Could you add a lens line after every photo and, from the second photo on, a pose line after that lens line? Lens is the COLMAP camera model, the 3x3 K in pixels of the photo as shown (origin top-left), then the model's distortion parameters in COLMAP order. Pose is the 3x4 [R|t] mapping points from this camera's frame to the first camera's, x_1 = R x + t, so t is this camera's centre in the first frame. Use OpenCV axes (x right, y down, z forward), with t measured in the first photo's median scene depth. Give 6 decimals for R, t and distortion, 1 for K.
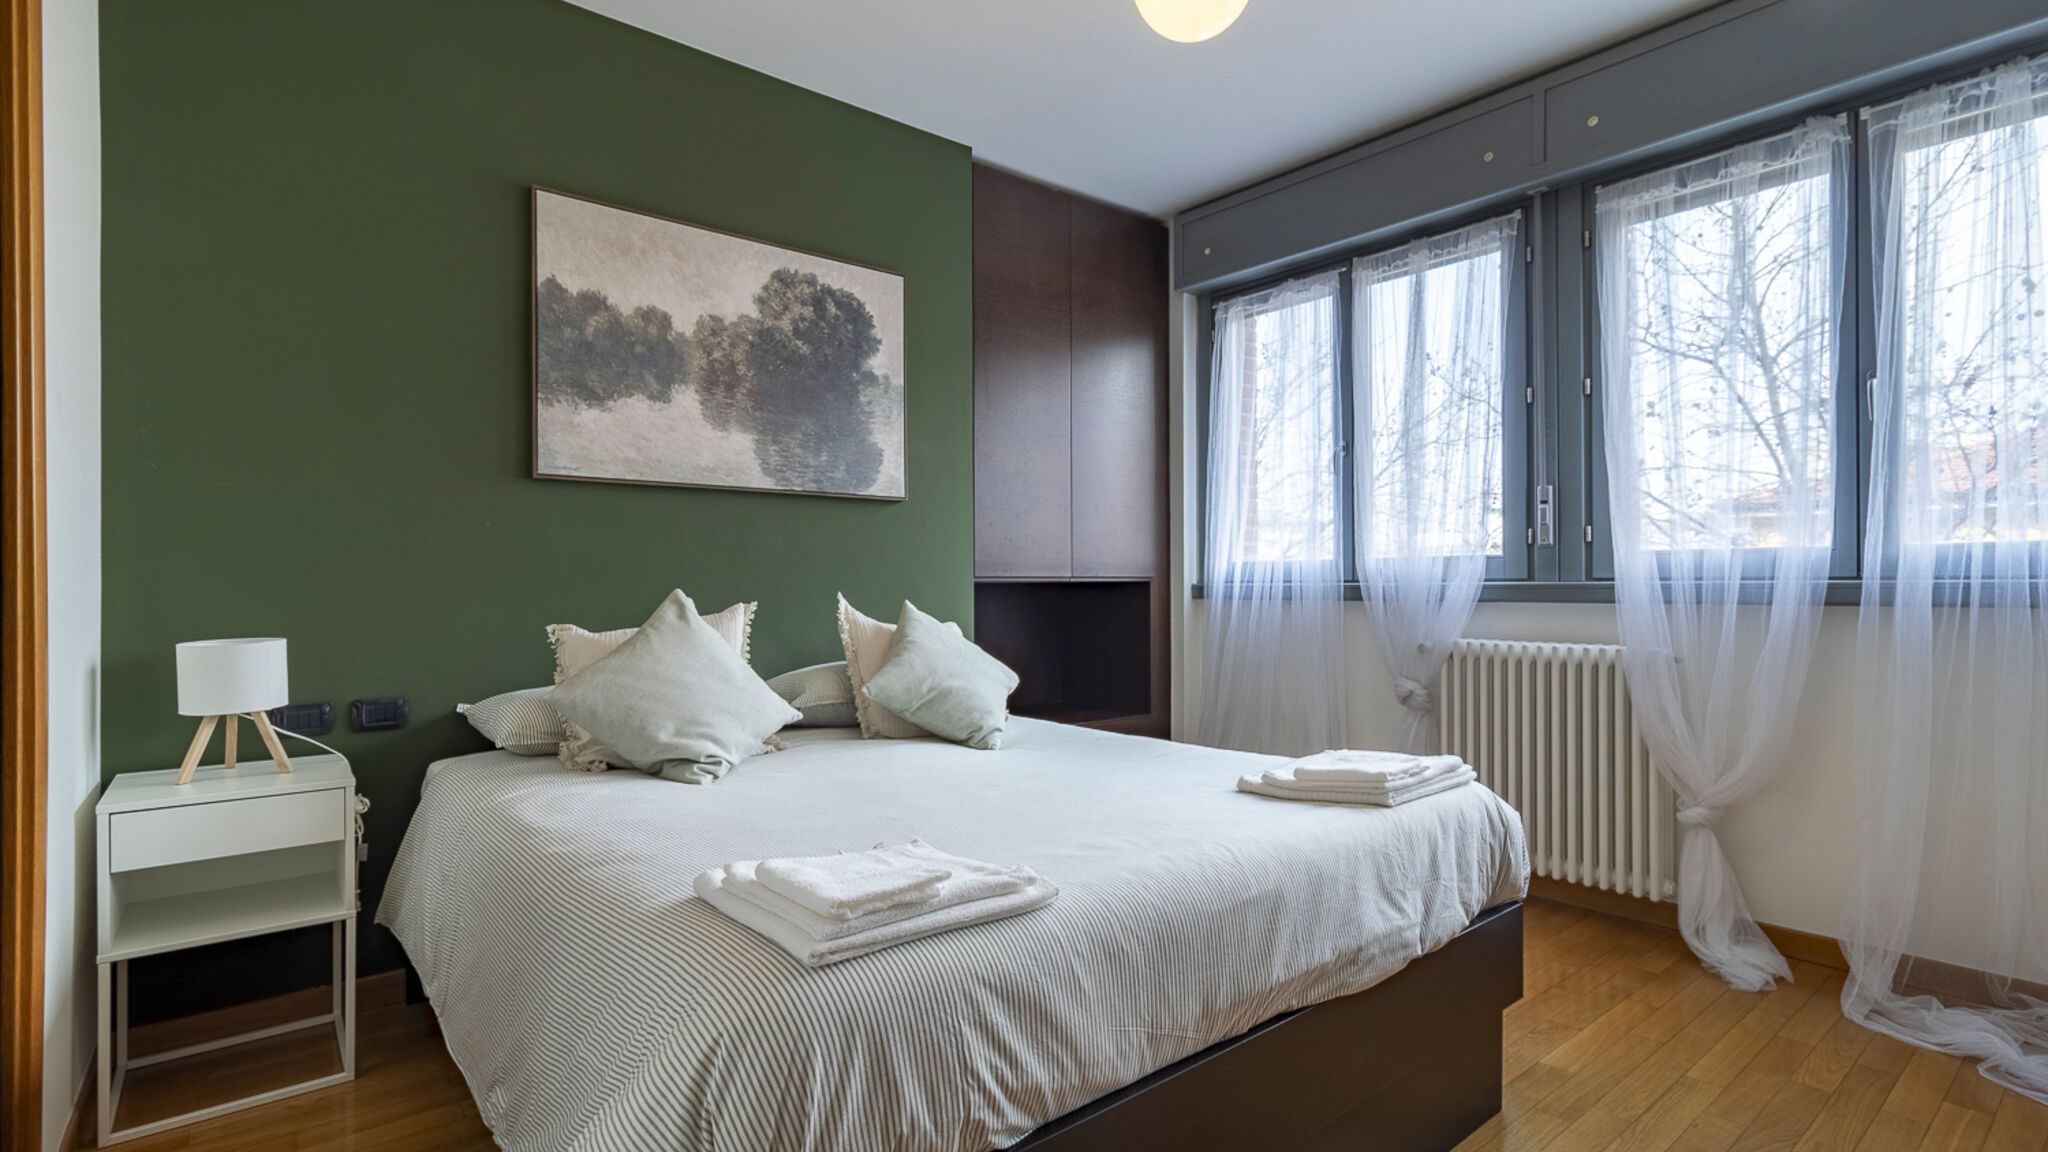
lens RADIAL K [[944.7, 0, 1038.3], [0, 944.7, 576.9], [0, 0, 1]] dist [0.002125, 0.000544]
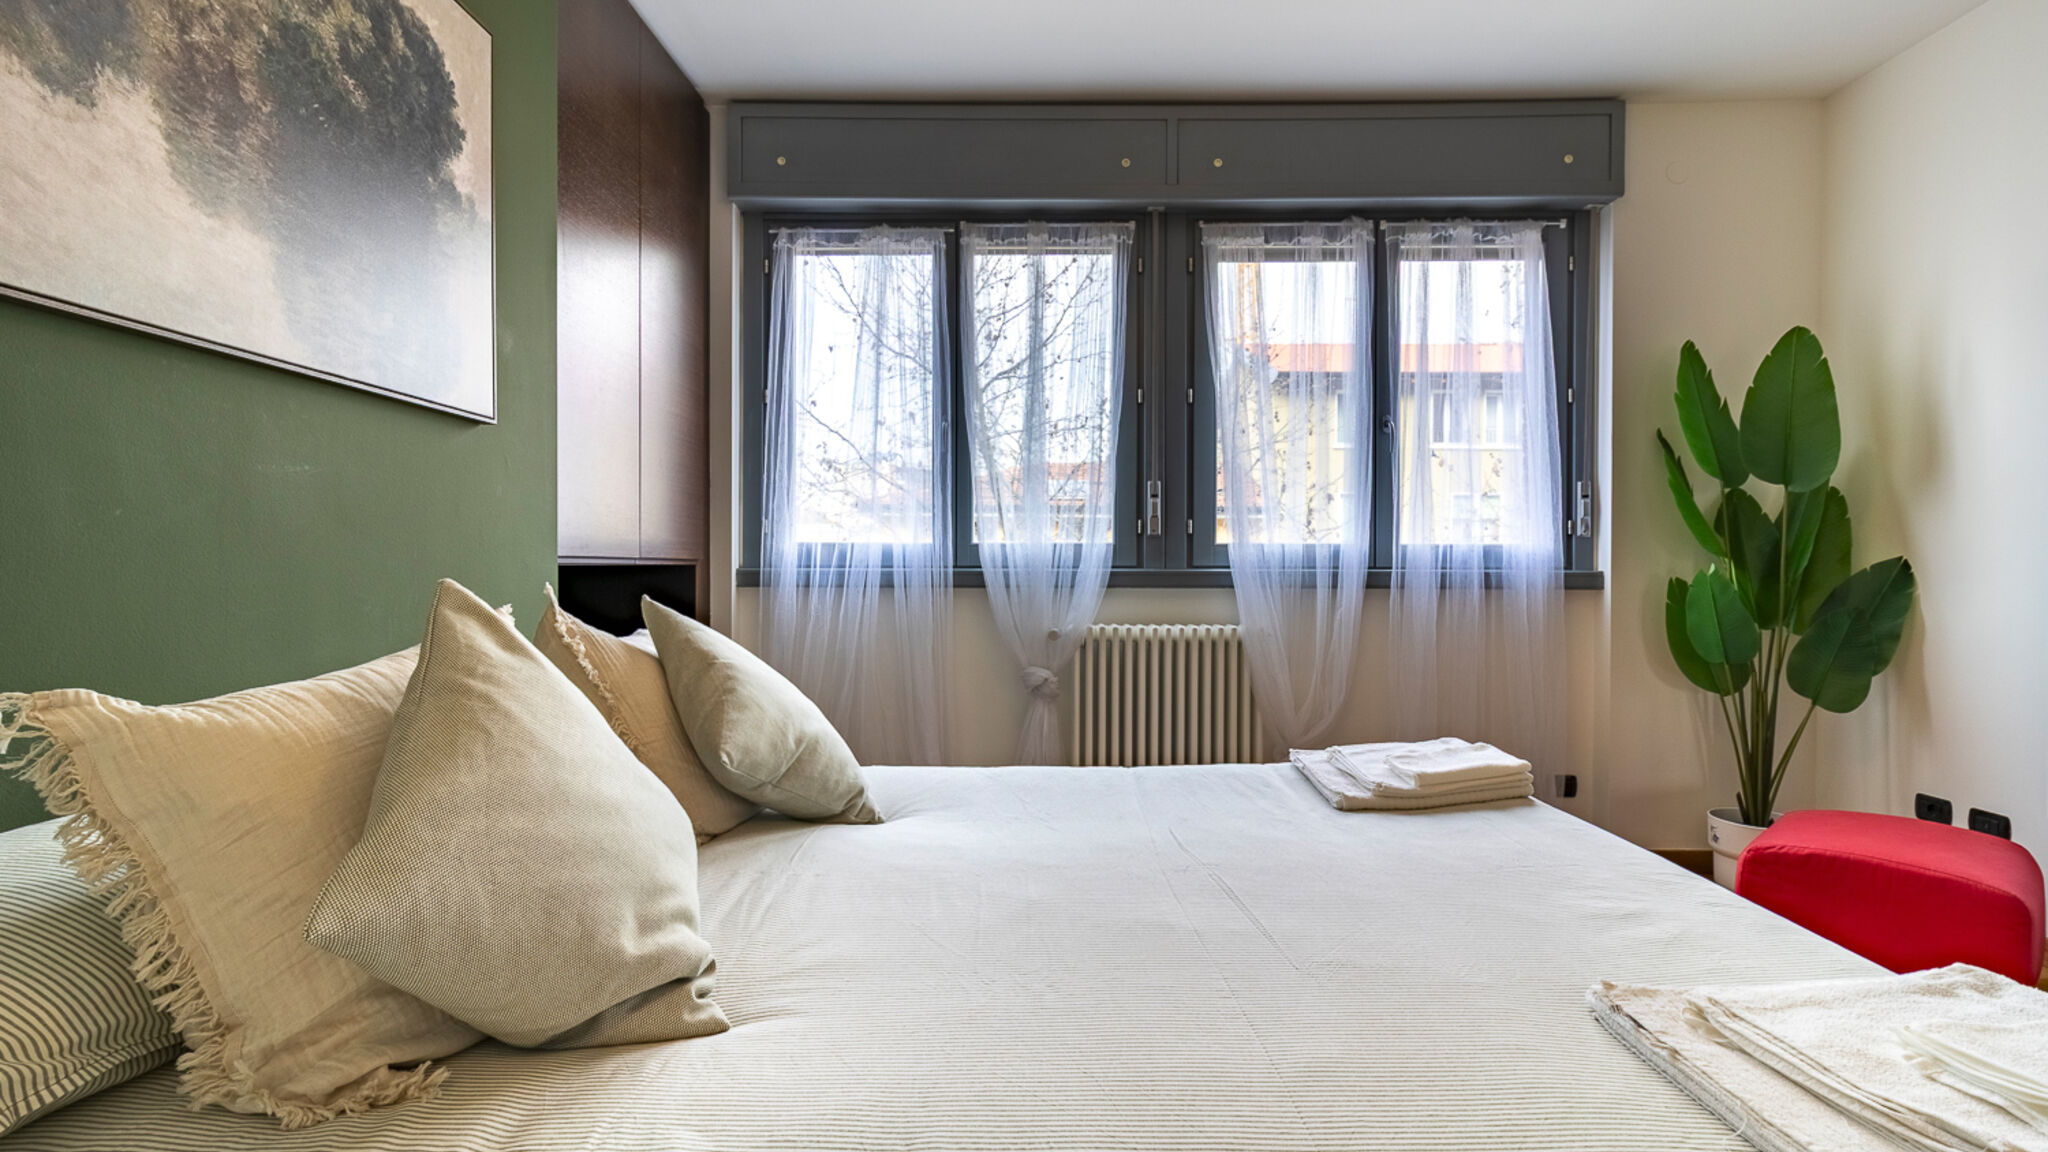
lens RADIAL K [[945.1, 0, 1020.6], [0, 945.1, 566.2], [0, 0, 1]] dist [0.002858, 0.001508]
pose [[0.656893, 0.006358, 0.753957, -0.412714], [-0.010449, 0.999945, 0.000671, 0.003277], [-0.753912, -0.008318, 0.656923, 0.422020]]
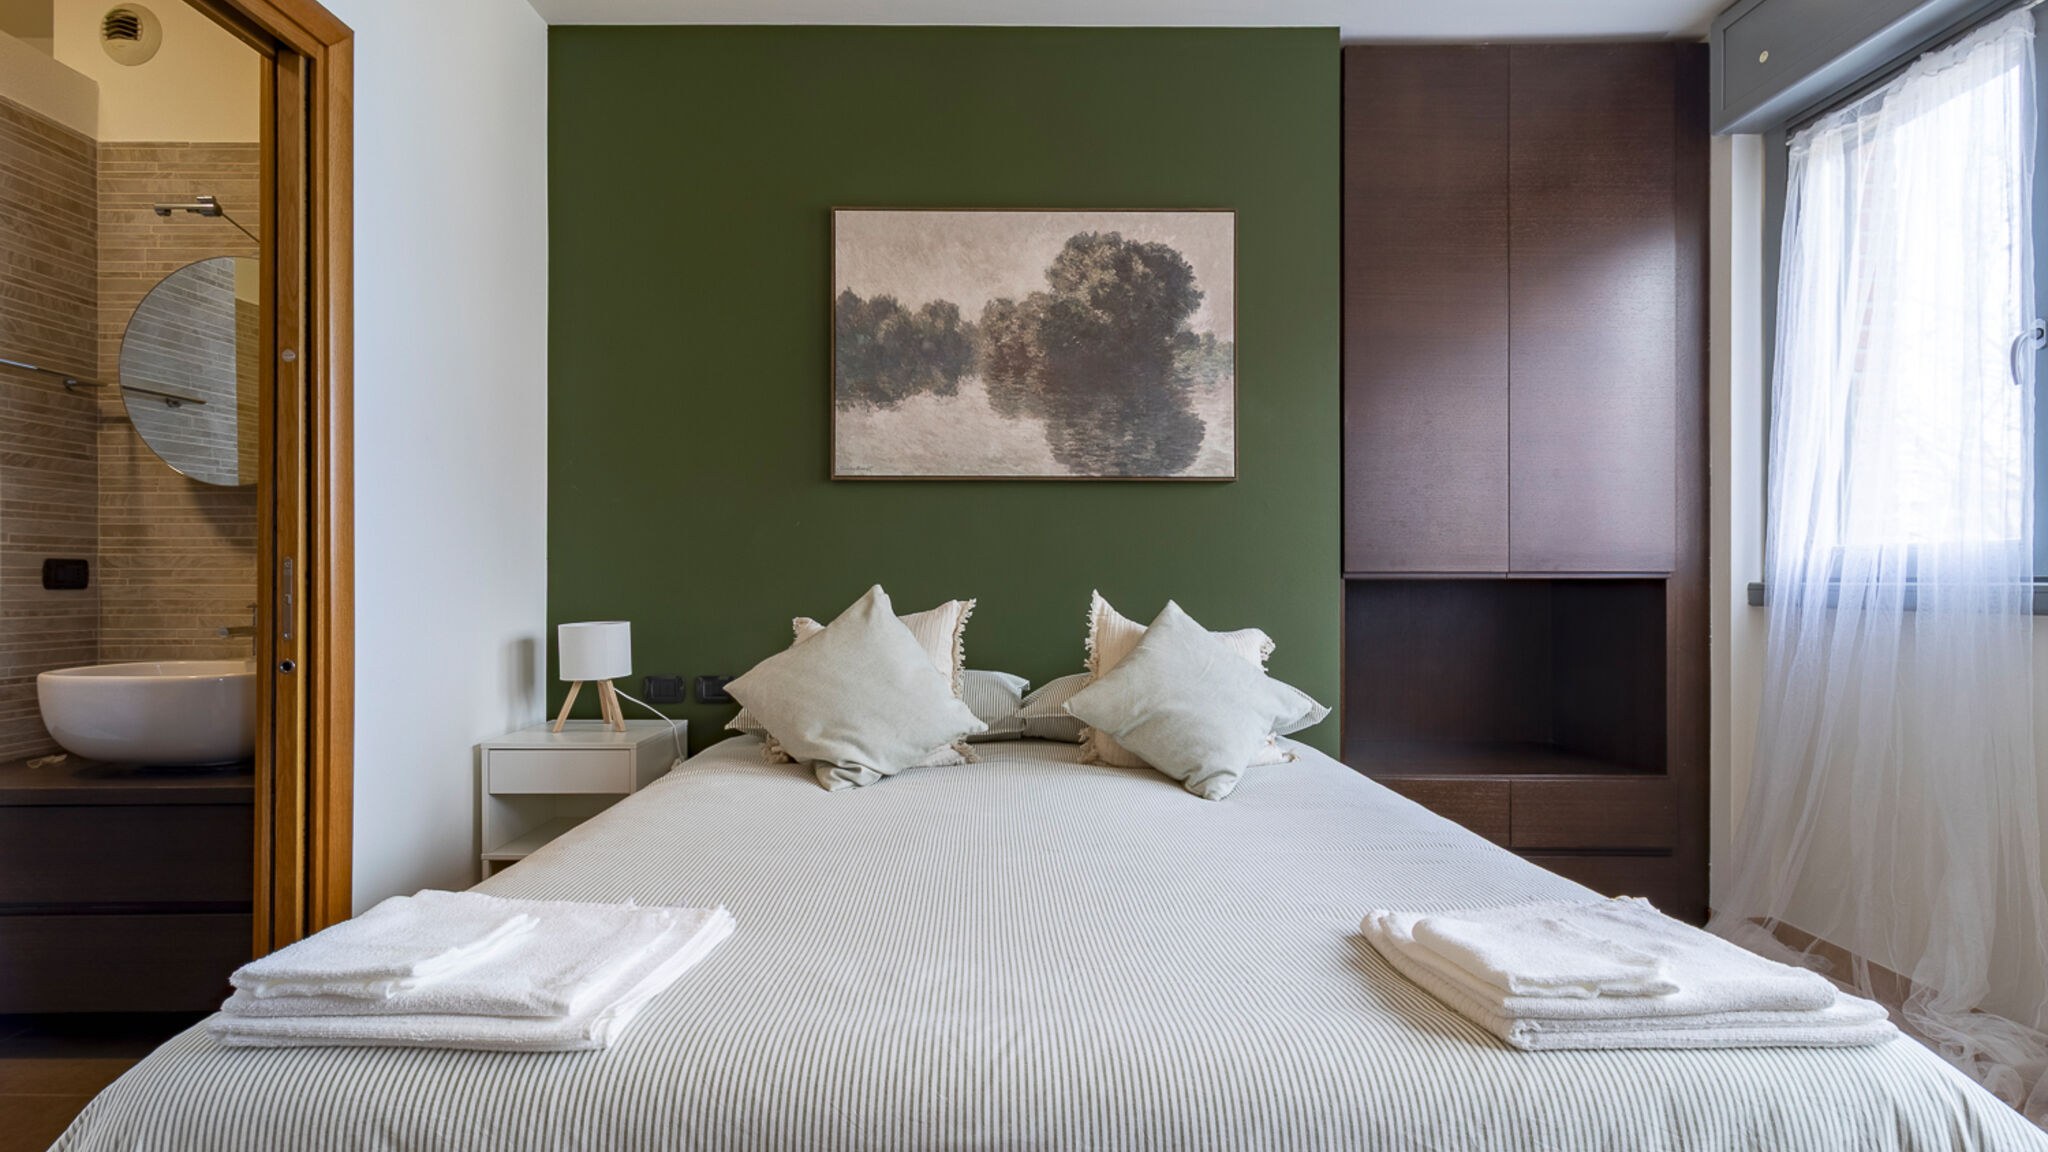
lens RADIAL K [[945.8, 0, 1020.8], [0, 945.8, 575.4], [0, 0, 1]] dist [0.002423, 0.001090]
pose [[0.774233, 0.001404, -0.632899, 0.271956], [0.000031, 0.999997, 0.002257, 0.001097], [0.632900, -0.001767, 0.774231, 0.265591]]
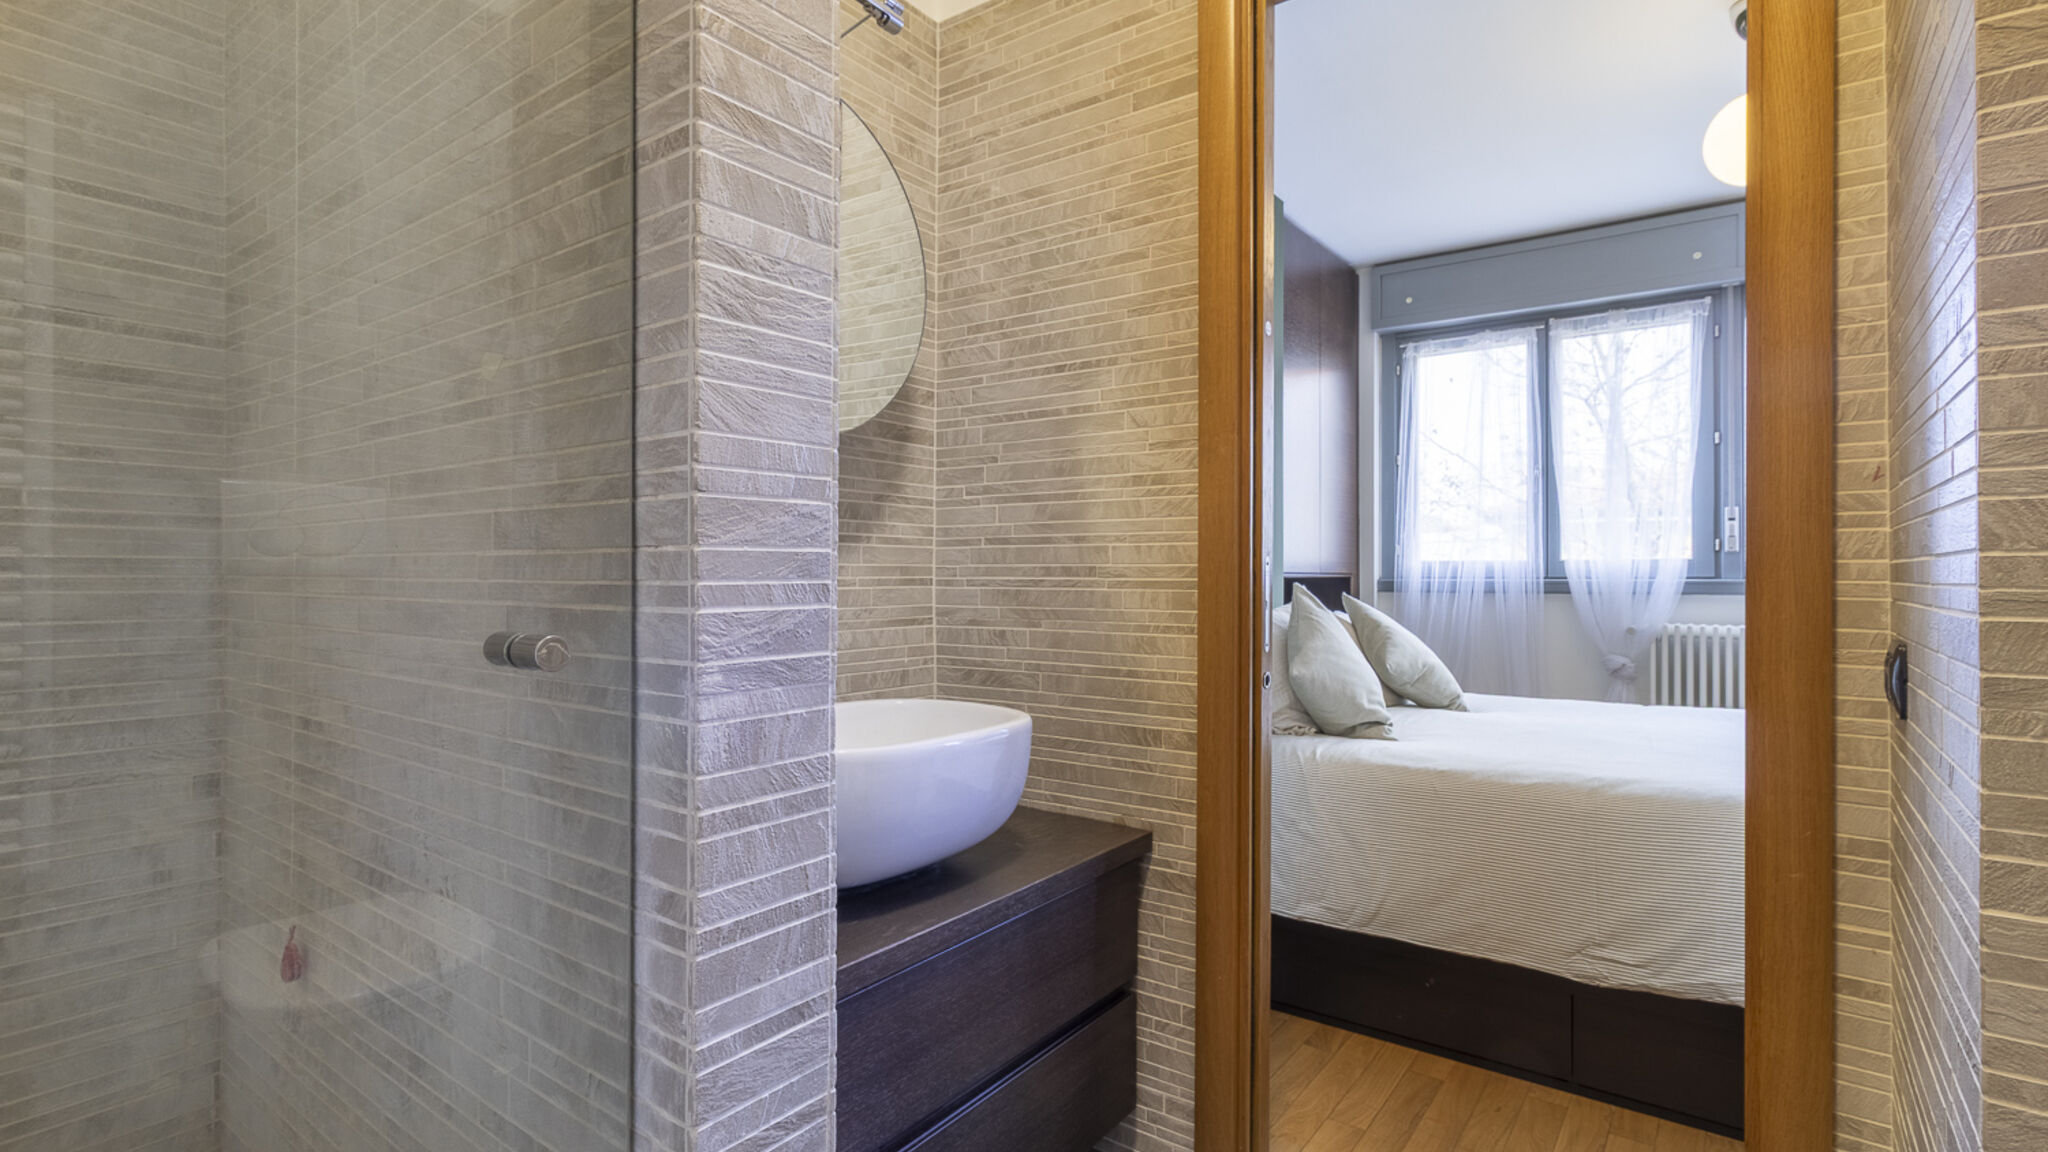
lens RADIAL K [[946.3, 0, 1028.0], [0, 946.3, 571.1], [0, 0, 1]] dist [0.002259, 0.000086]
pose [[0.973528, 0.005773, 0.228493, -0.772351], [-0.006378, 0.999978, 0.001909, -0.002875], [-0.228477, -0.003316, 0.973544, -0.072681]]
